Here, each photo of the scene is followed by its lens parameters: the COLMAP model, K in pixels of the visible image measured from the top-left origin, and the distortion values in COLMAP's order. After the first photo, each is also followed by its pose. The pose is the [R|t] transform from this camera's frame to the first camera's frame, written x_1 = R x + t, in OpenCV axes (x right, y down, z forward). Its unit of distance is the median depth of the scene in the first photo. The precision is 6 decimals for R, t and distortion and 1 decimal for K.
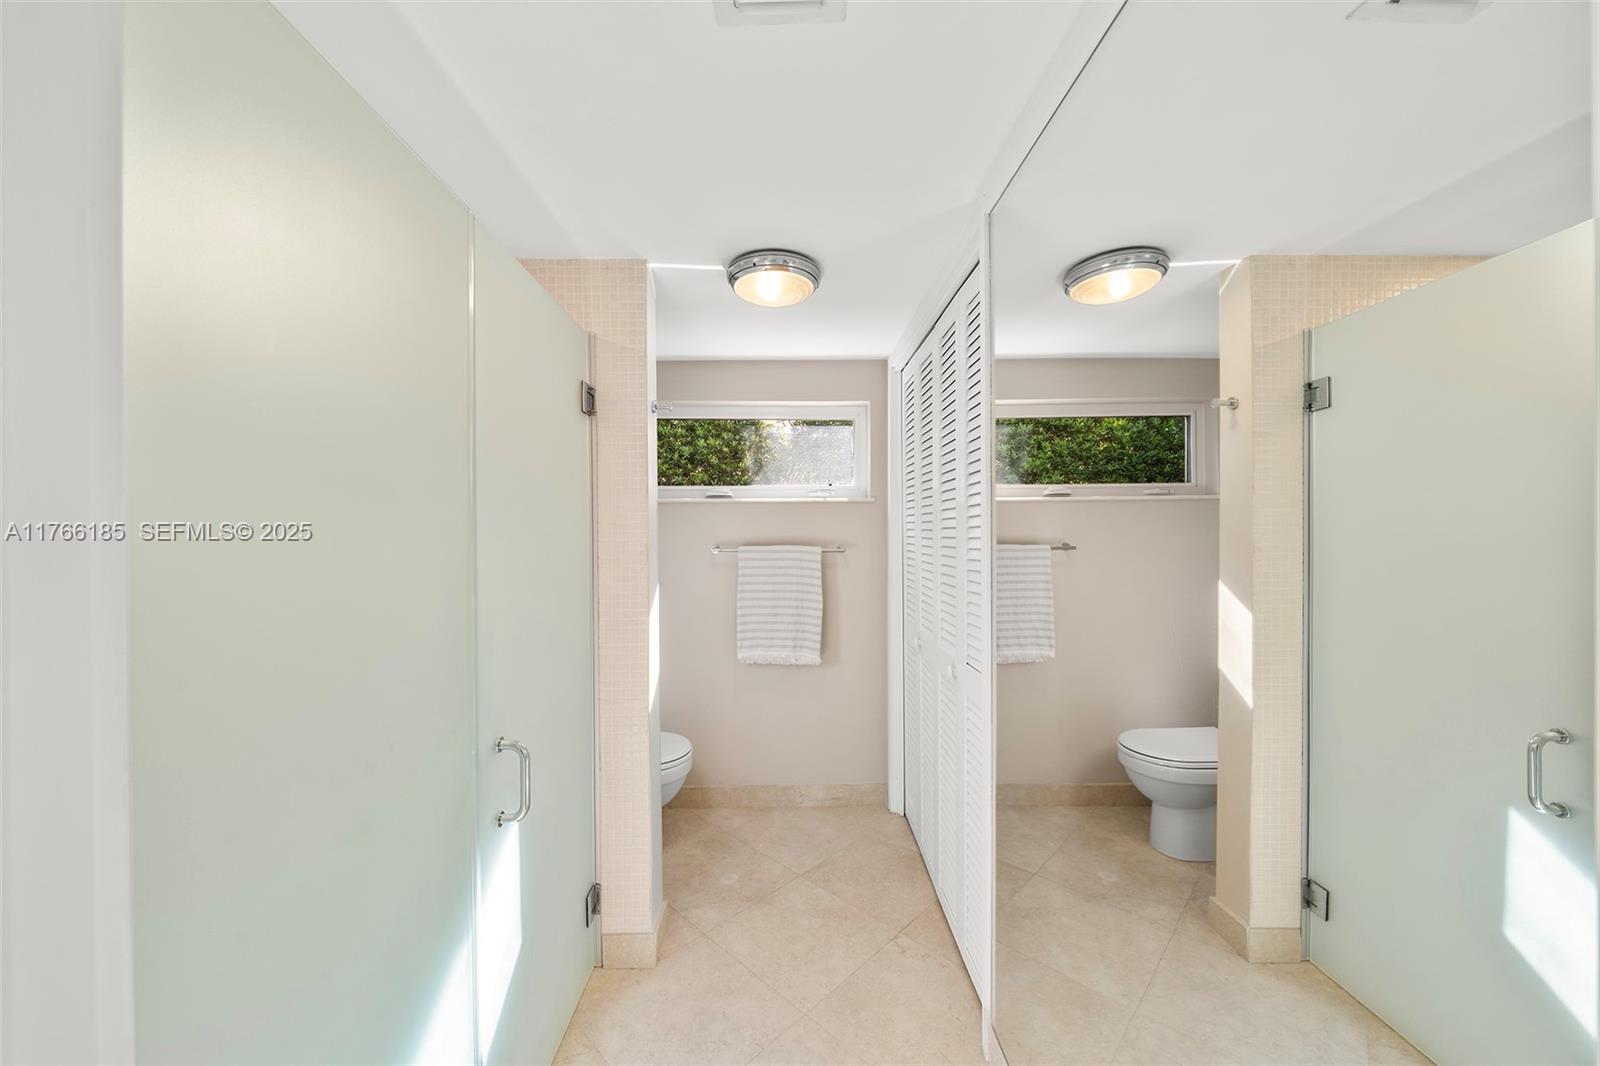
lens RADIAL K [[545.0, 0, 807.5], [0, 545.0, 538.4], [0, 0, 1]] dist [-0.002158, -0.000186]
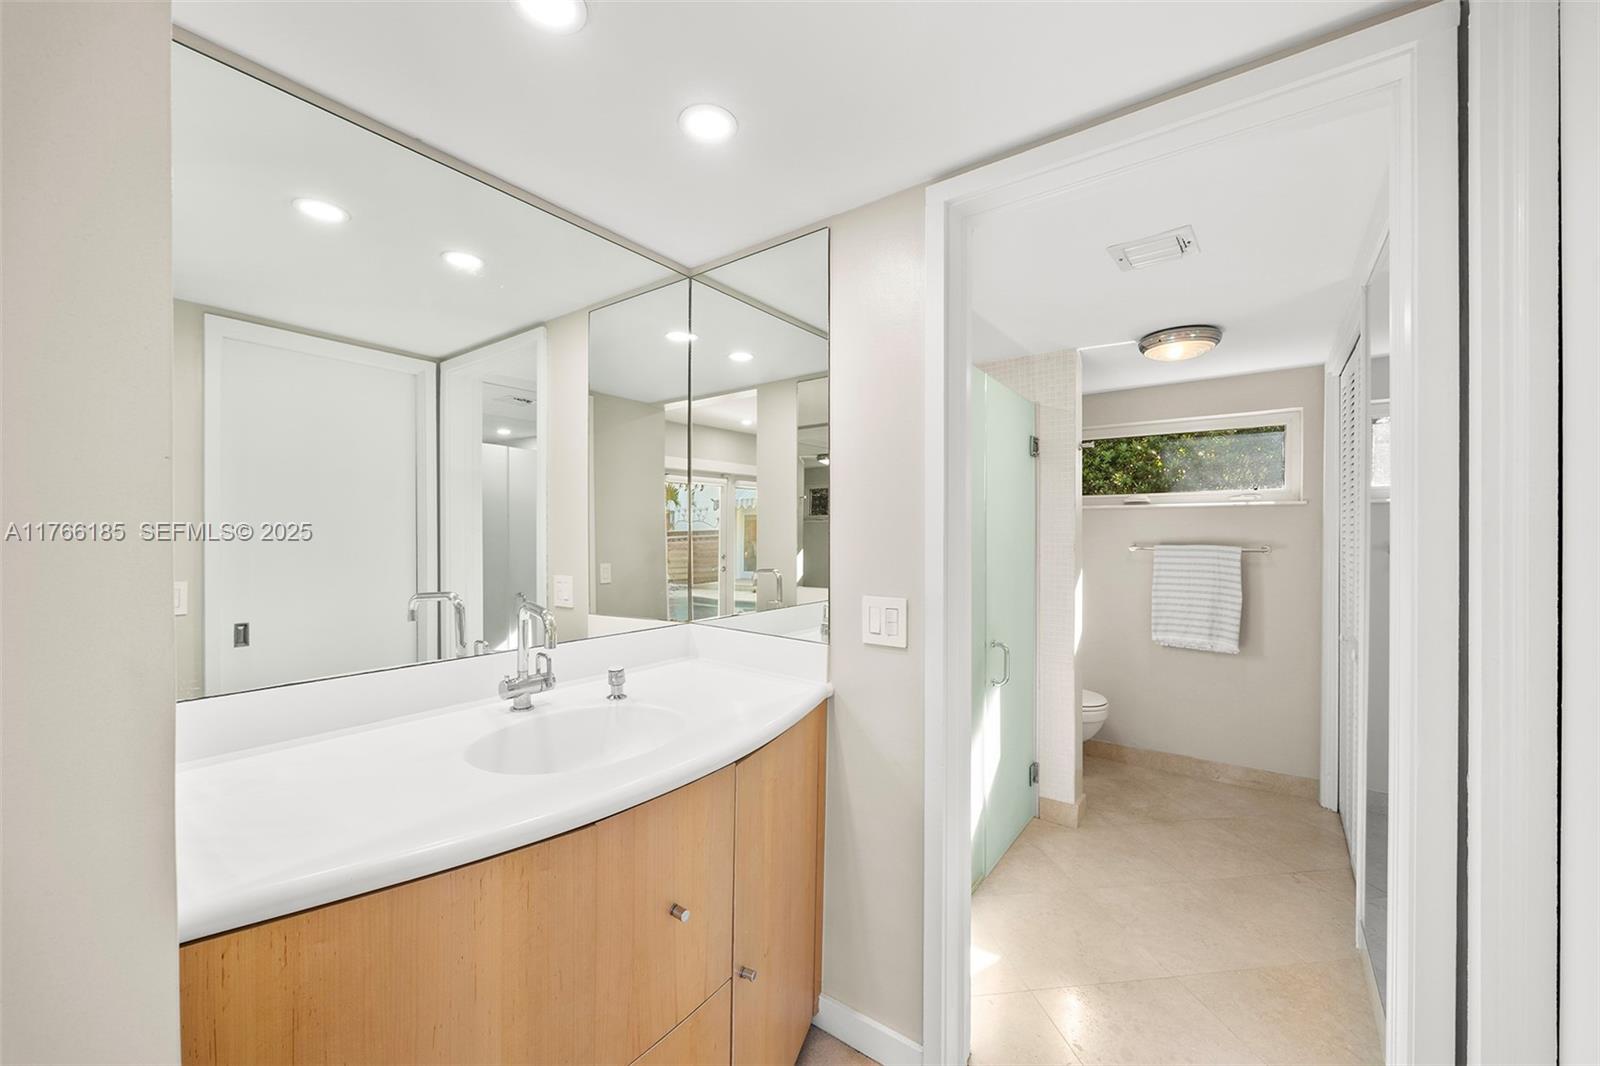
lens RADIAL K [[545.0, 0, 807.5], [0, 545.0, 538.4], [0, 0, 1]] dist [-0.002158, -0.000186]
pose [[0.749055, 0.010277, -0.662428, 0.096847], [-0.009971, 0.999941, 0.004238, 0.002437], [0.662433, 0.003430, 0.749114, -0.401419]]
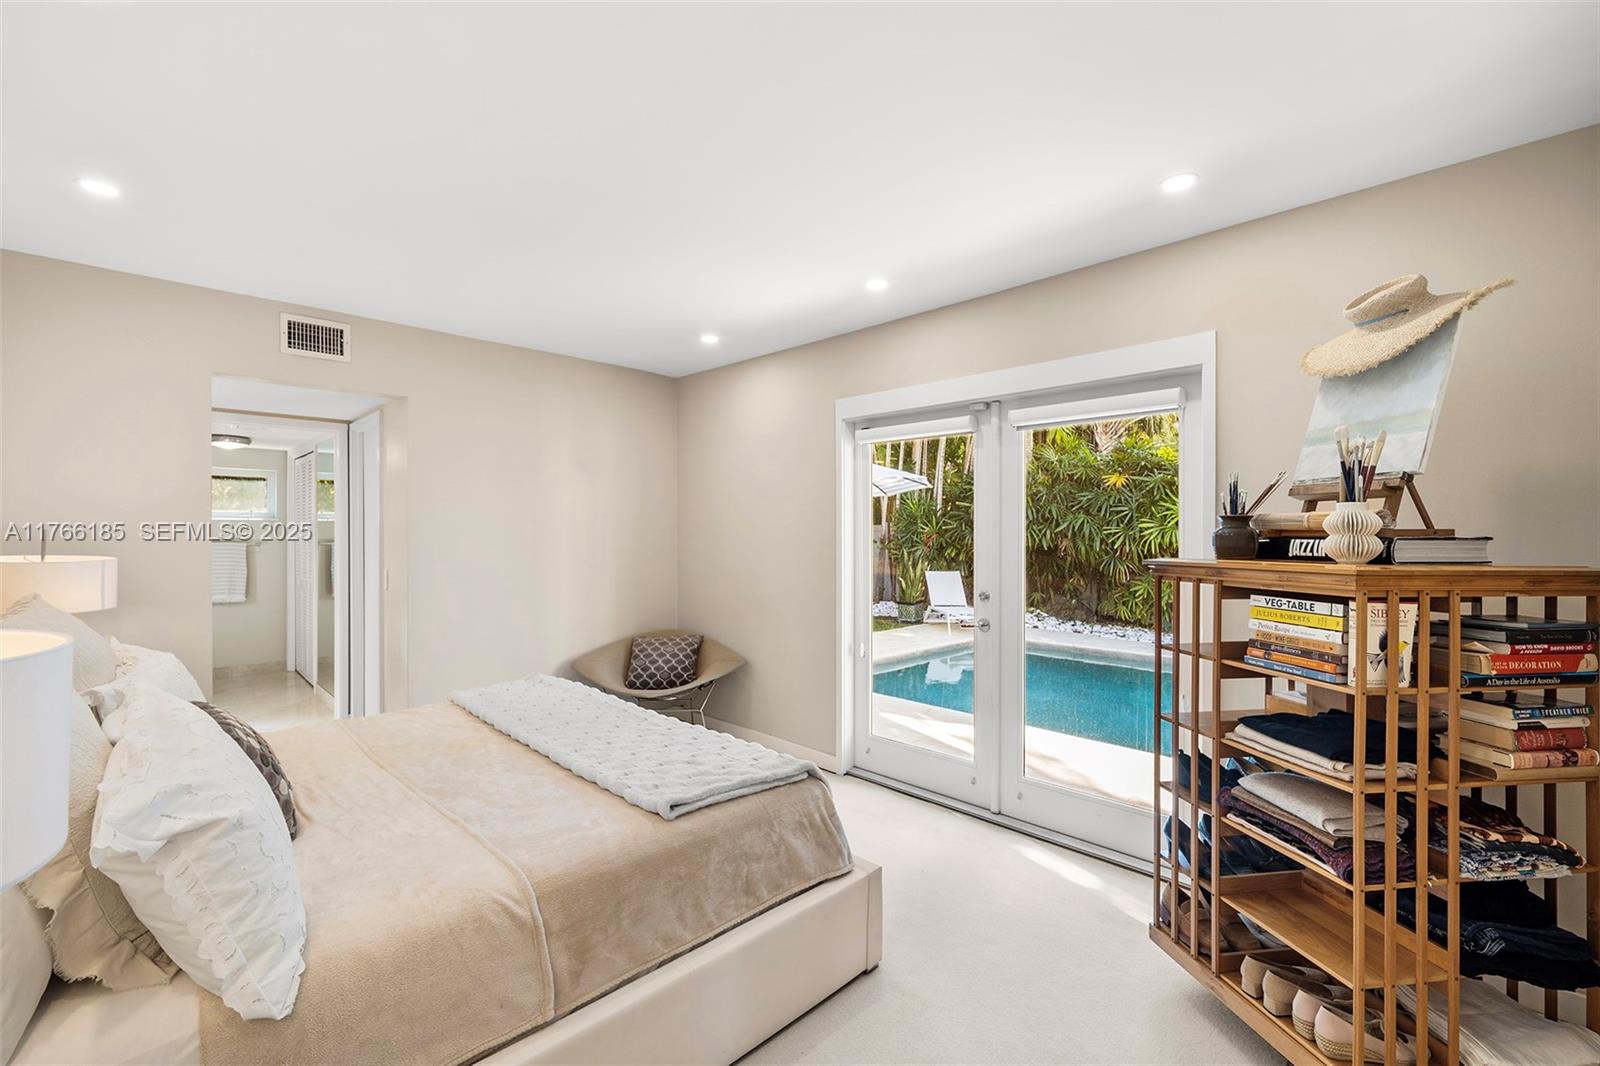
lens RADIAL K [[712.7, 0, 800.0], [0, 712.7, 533.0], [0, 0, 1]] dist [0.000492, 0.000042]
pose [[0.745114, 0.003280, 0.666929, -0.207154], [-0.000522, 0.999990, -0.004335, -0.011467], [-0.666937, 0.002882, 0.745109, -2.327456]]
